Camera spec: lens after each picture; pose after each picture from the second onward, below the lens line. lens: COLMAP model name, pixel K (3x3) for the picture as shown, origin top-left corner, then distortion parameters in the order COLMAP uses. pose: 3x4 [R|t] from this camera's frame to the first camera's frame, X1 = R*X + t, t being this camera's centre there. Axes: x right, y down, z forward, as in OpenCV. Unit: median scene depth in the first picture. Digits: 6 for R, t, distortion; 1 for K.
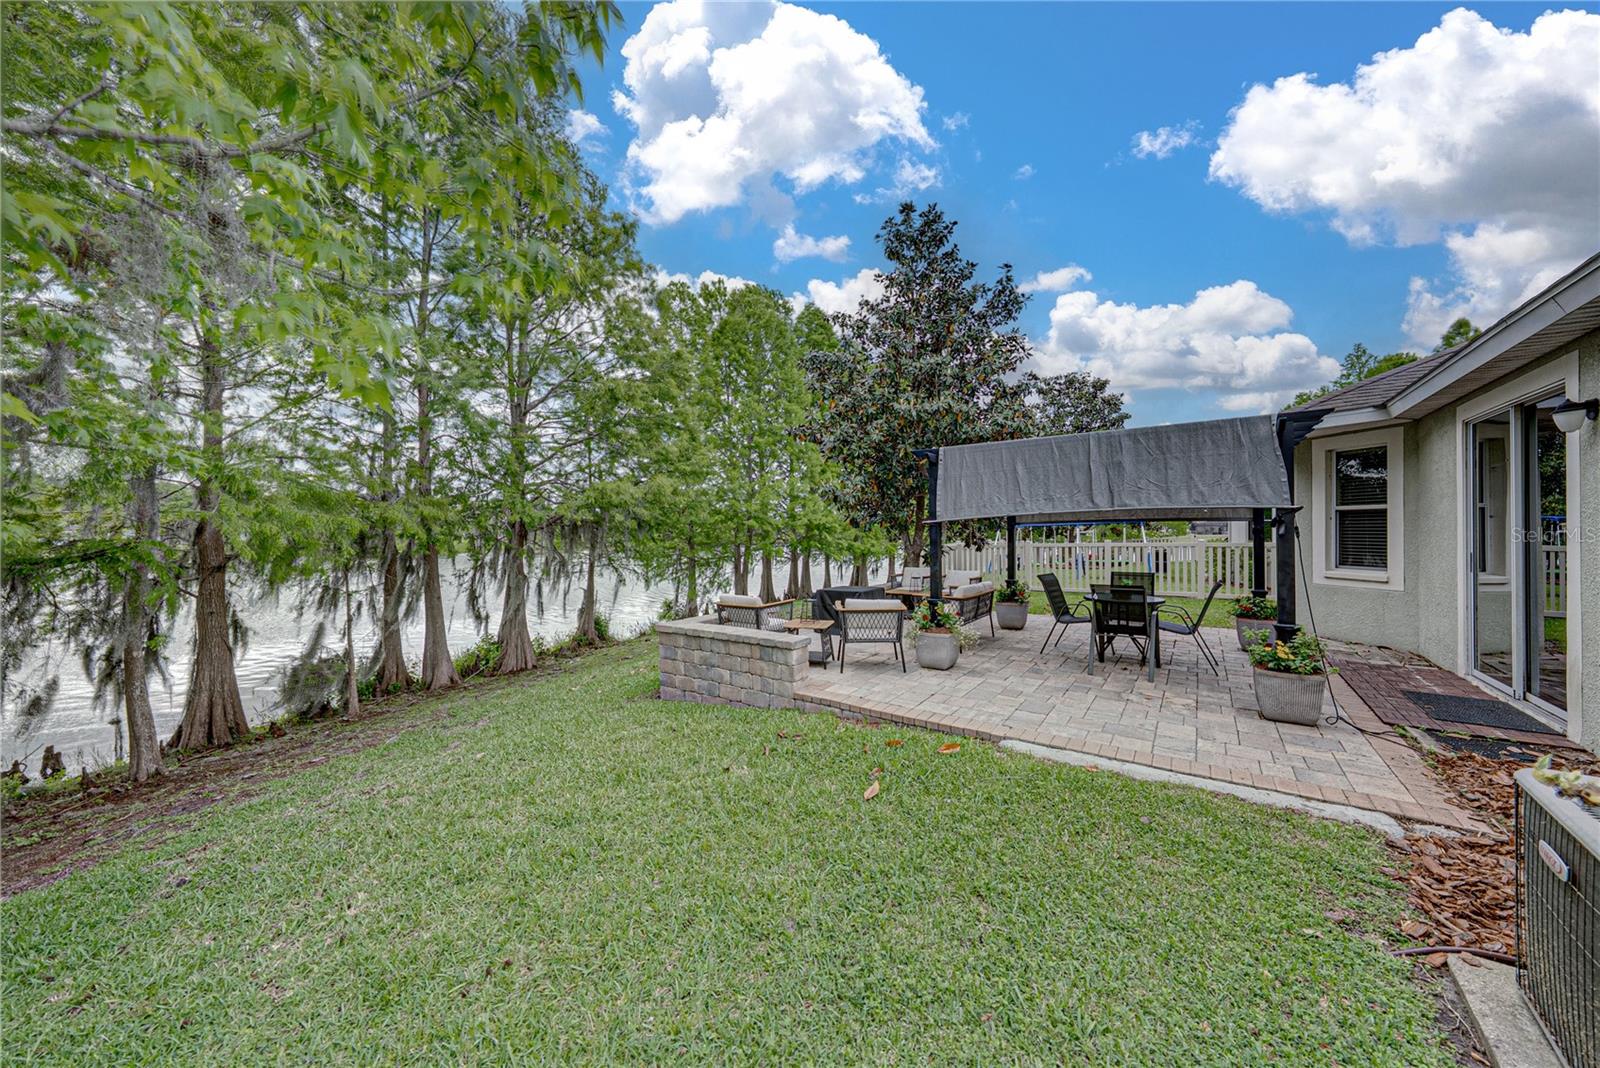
lens RADIAL K [[563.2, 0, 794.6], [0, 563.2, 538.5], [0, 0, 1]] dist [0.001519, 0.000106]
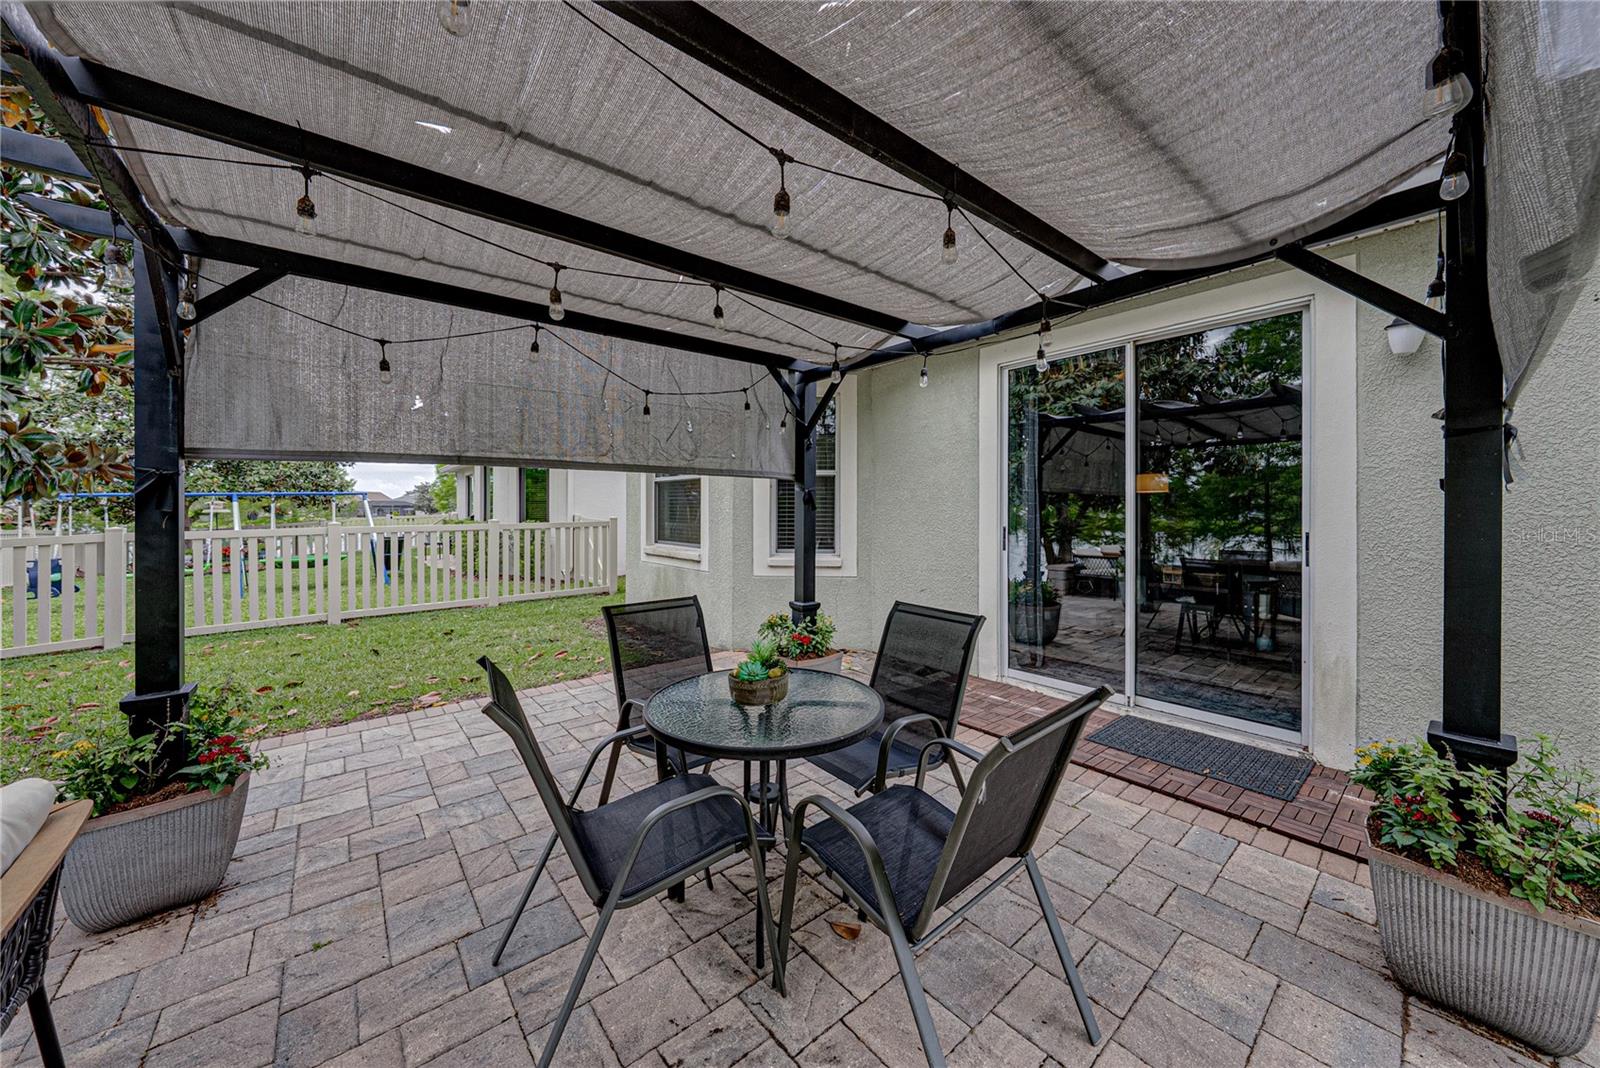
lens RADIAL K [[551.9, 0, 801.9], [0, 551.9, 528.7], [0, 0, 1]] dist [-0.000648, 0.000189]
pose [[0.228905, -0.014555, 0.973340, 0.170664], [0.007086, 0.999887, 0.013286, 0.006137], [-0.973423, 0.003856, 0.228983, 0.515806]]
